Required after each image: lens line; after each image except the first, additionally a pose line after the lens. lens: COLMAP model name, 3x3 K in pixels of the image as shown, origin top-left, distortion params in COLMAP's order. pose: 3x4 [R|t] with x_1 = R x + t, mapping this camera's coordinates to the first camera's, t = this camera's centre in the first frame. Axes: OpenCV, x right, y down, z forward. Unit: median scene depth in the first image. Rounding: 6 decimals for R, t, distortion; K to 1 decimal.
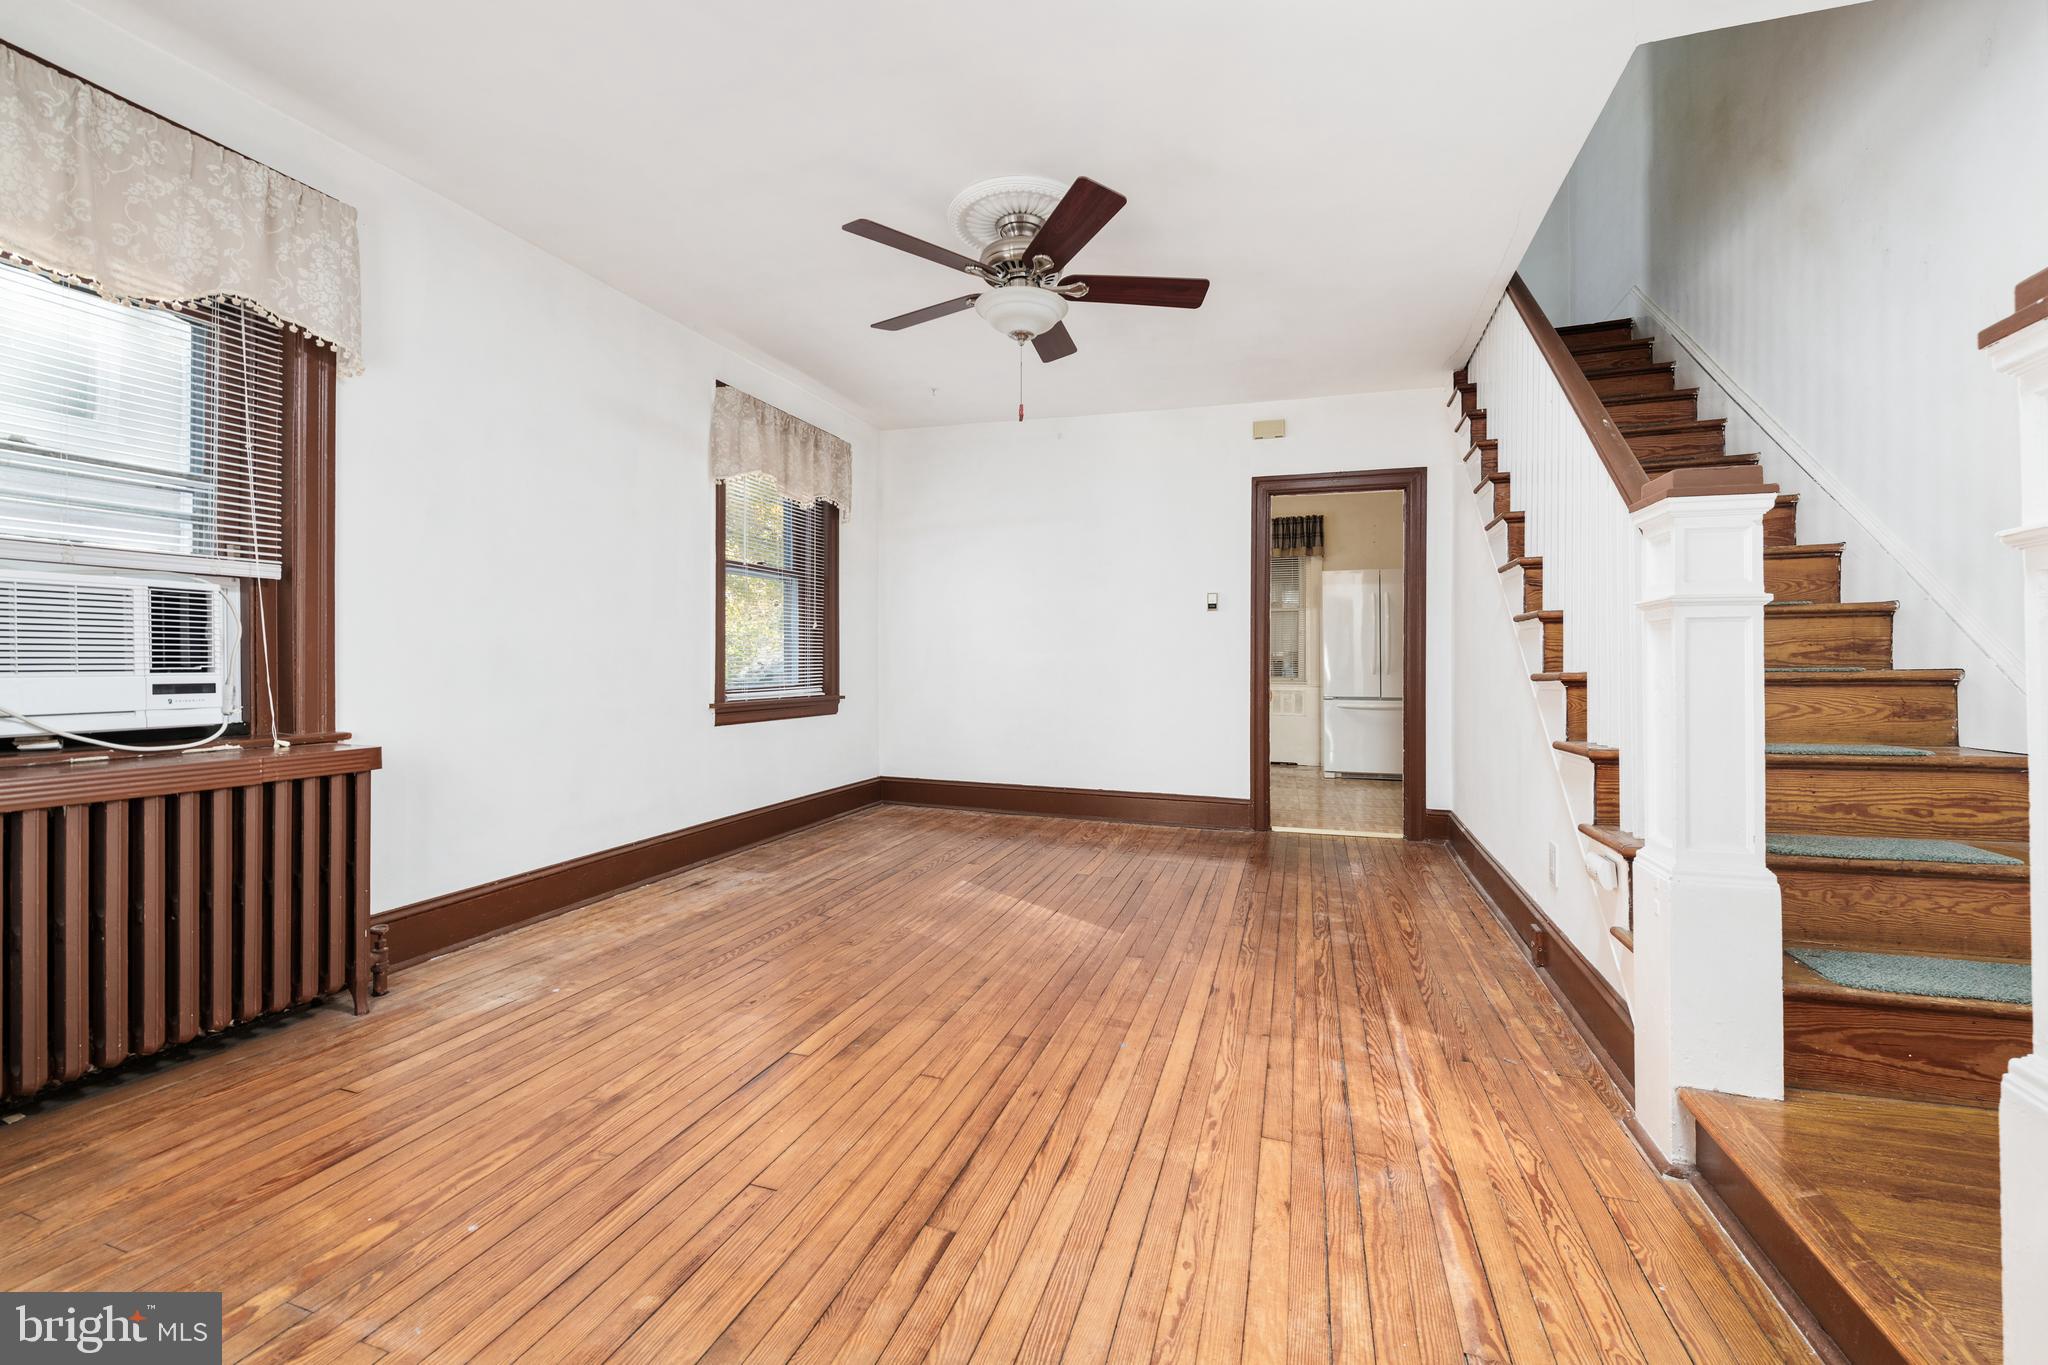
lens RADIAL K [[833.9, 0, 1028.0], [0, 833.9, 664.7], [0, 0, 1]] dist [0.004228, -0.000391]
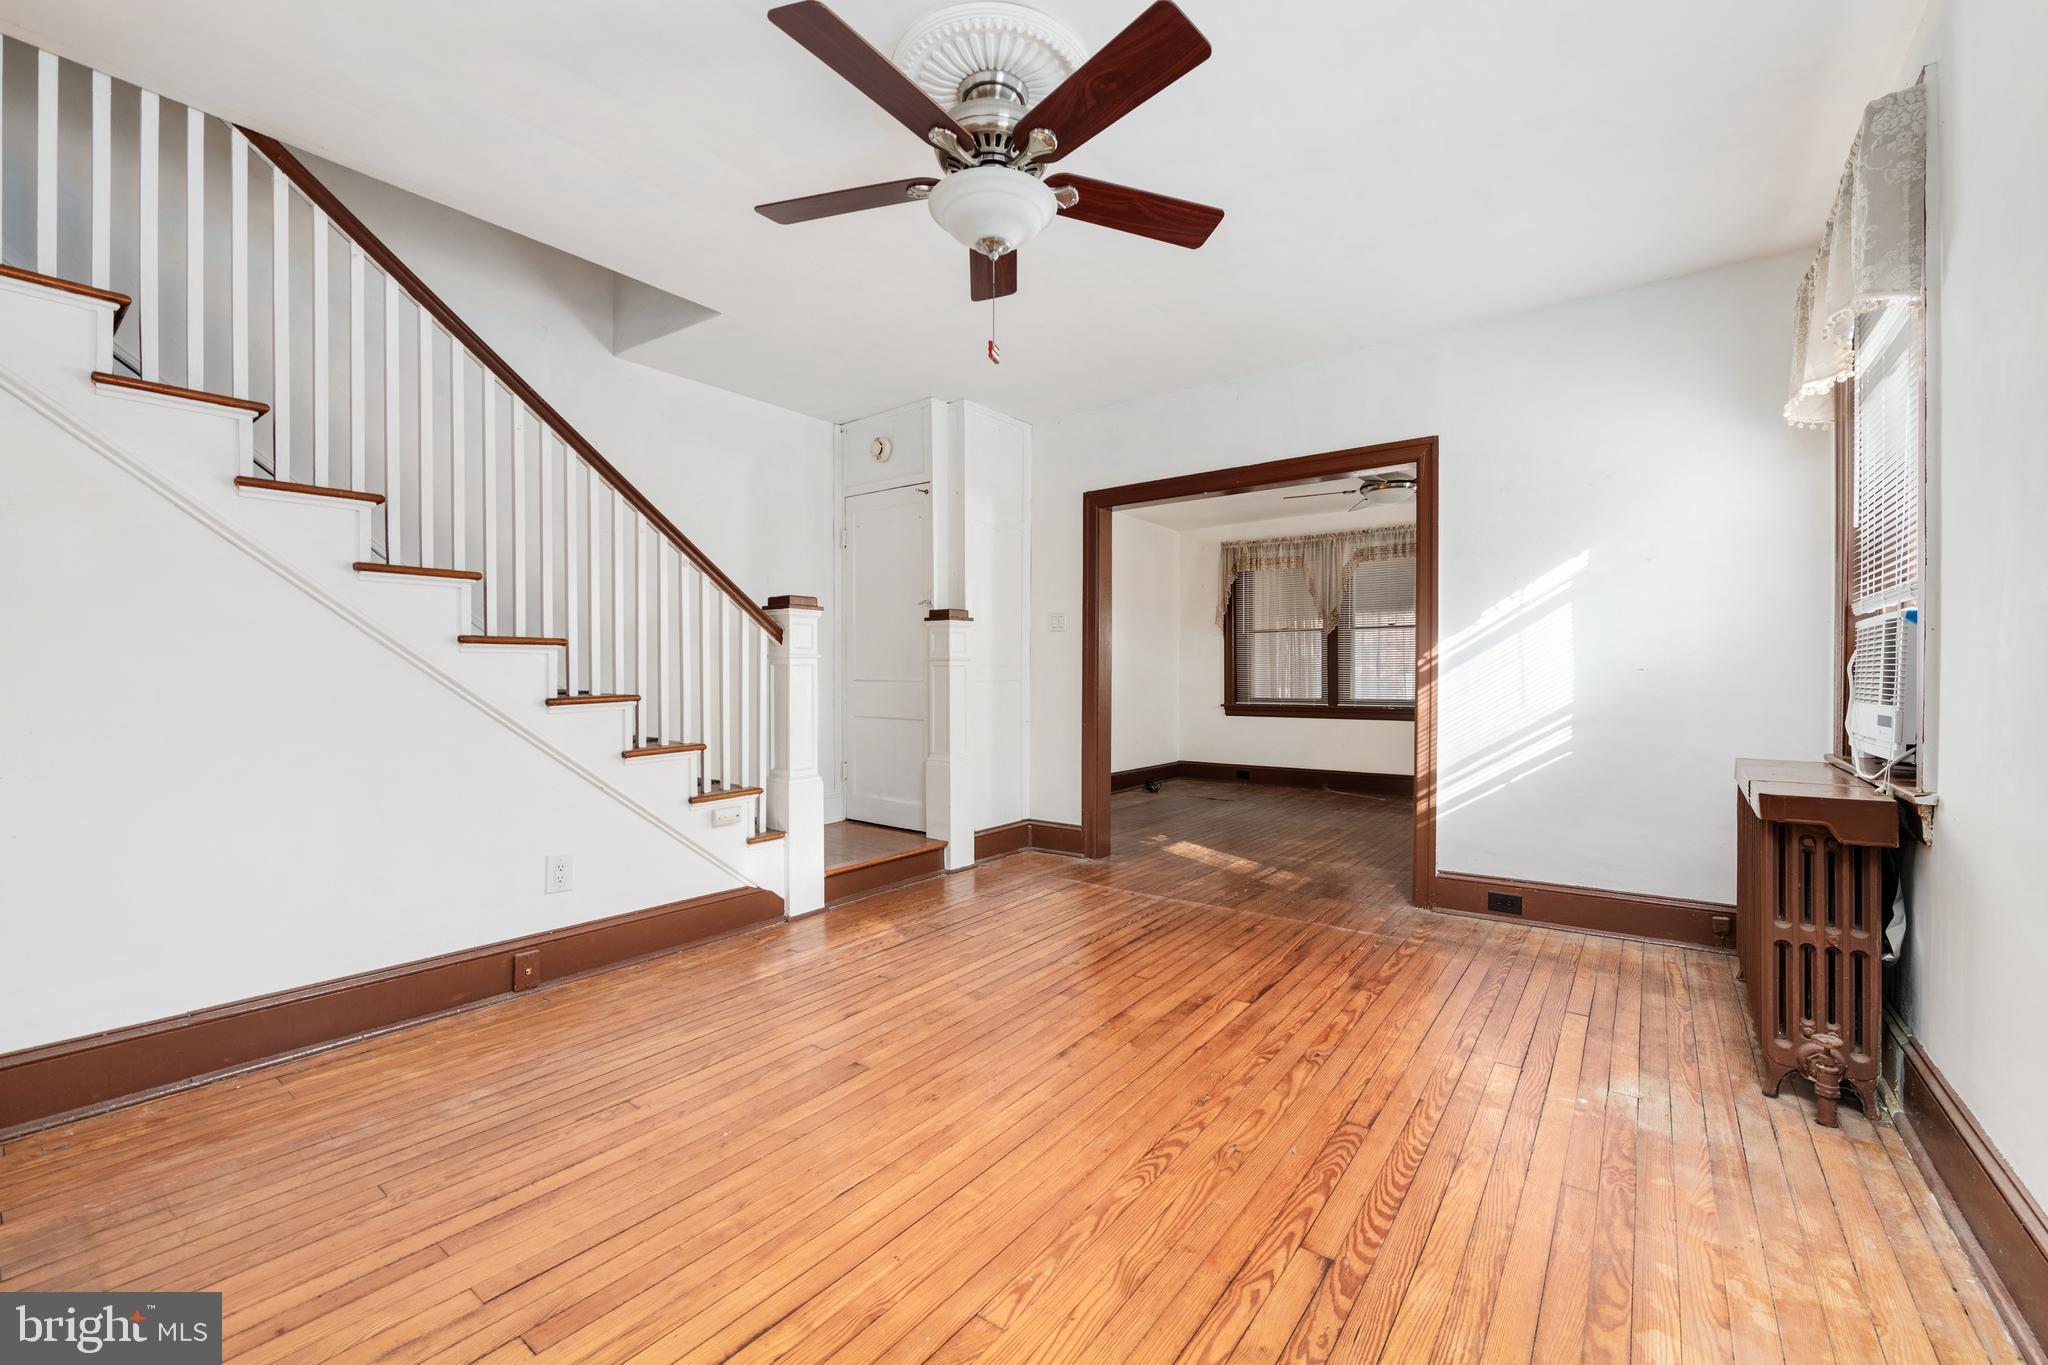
lens RADIAL K [[833.9, 0, 1029.2], [0, 833.9, 677.7], [0, 0, 1]] dist [0.004228, -0.000391]
pose [[-0.947330, -0.001895, 0.320253, -0.343715], [0.000431, 0.999974, 0.007192, -0.029799], [-0.320258, 0.006952, -0.947305, 2.115982]]
